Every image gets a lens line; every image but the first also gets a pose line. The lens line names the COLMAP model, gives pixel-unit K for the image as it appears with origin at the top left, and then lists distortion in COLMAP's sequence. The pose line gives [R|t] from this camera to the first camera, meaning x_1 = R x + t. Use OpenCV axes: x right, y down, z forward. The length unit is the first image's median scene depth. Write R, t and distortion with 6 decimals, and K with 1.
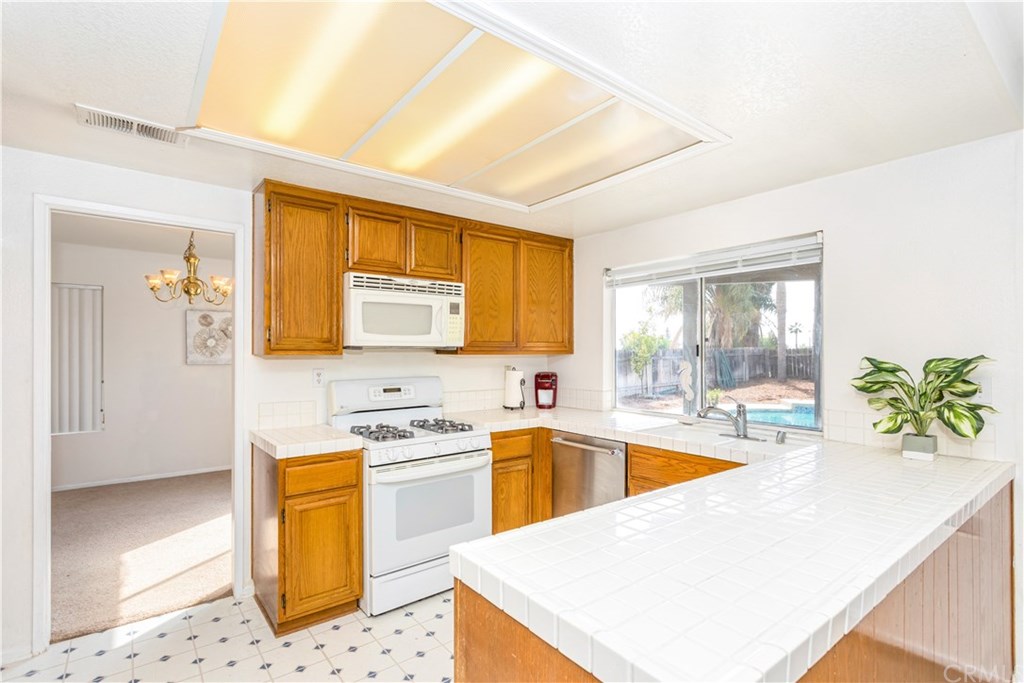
lens RADIAL K [[485.4, 0, 510.0], [0, 485.4, 349.1], [0, 0, 1]] dist [-0.003333, 0.002070]
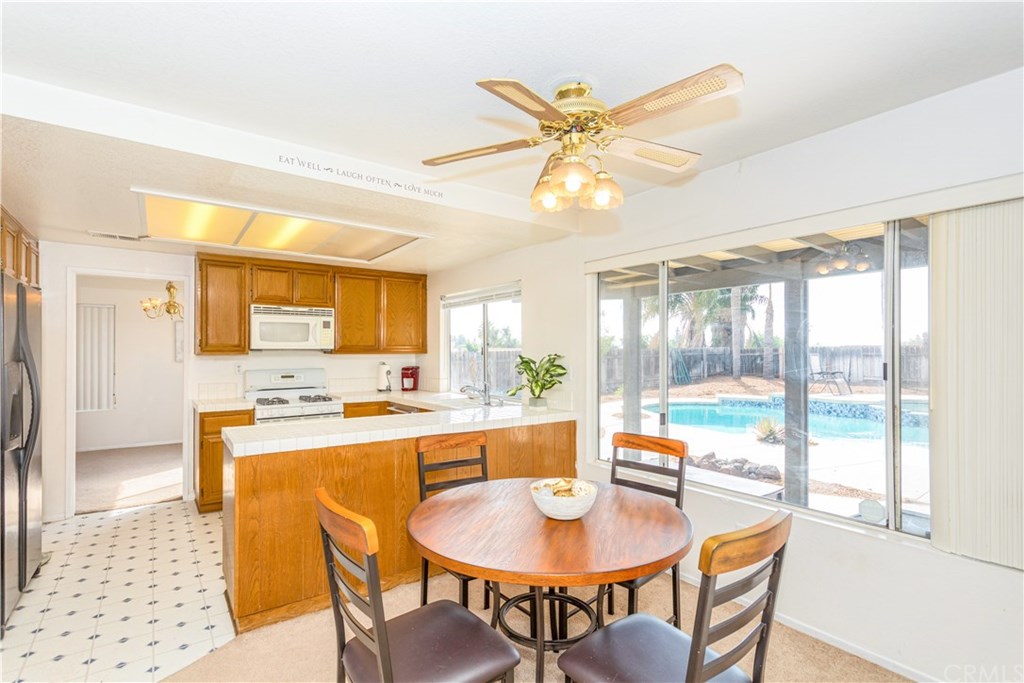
lens RADIAL K [[485.4, 0, 514.5], [0, 485.4, 345.7], [0, 0, 1]] dist [-0.003333, 0.002070]
pose [[0.999541, -0.002150, -0.030235, 0.542795], [0.001950, 0.999976, -0.006646, -0.003847], [0.030249, 0.006584, 0.999521, -0.553900]]
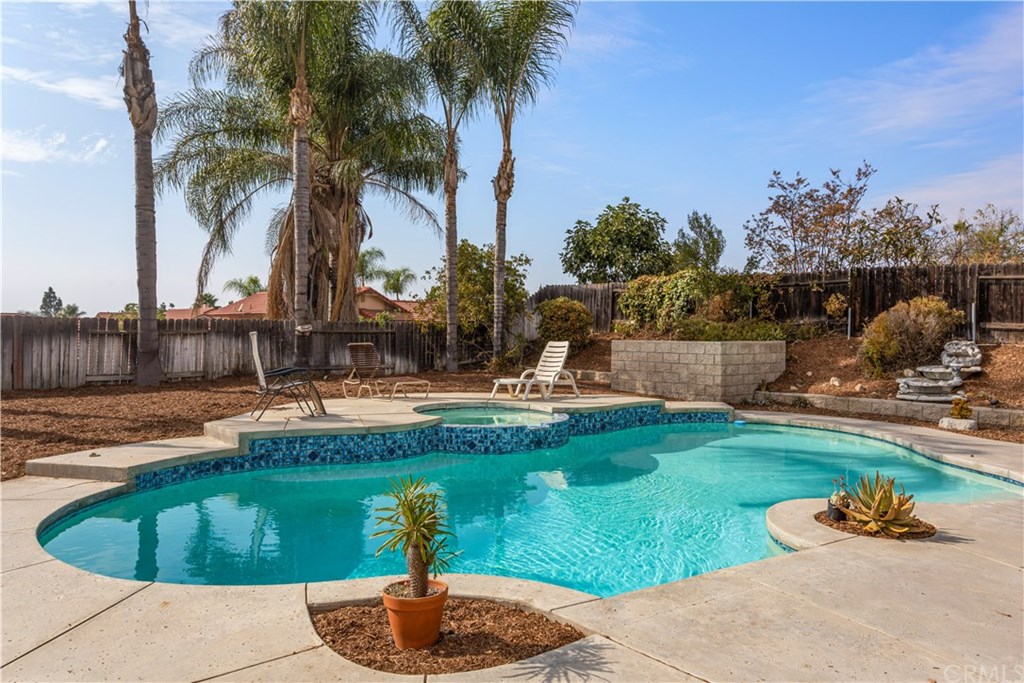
lens RADIAL K [[696.5, 0, 500.2], [0, 696.5, 336.7], [0, 0, 1]] dist [0.000079, 0.003003]
pose [[-0.022245, -0.011062, 0.999691, 0.172080], [-0.011840, 0.999872, 0.010801, 0.014874], [-0.999682, -0.011596, -0.022373, 2.985199]]
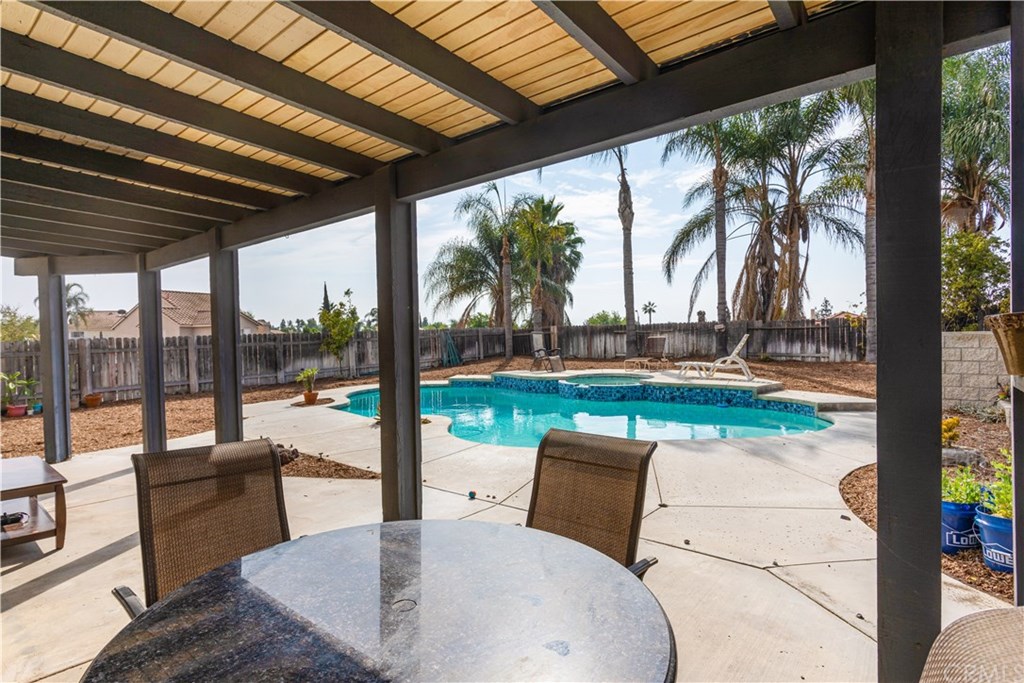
lens RADIAL K [[516.1, 0, 513.6], [0, 516.1, 337.9], [0, 0, 1]] dist [-0.006966, 0.001138]
pose [[0.973025, -0.020942, 0.229746, 1.830580], [0.018338, 0.999741, 0.013464, 0.030021], [-0.229969, -0.008887, 0.973157, -0.665565]]
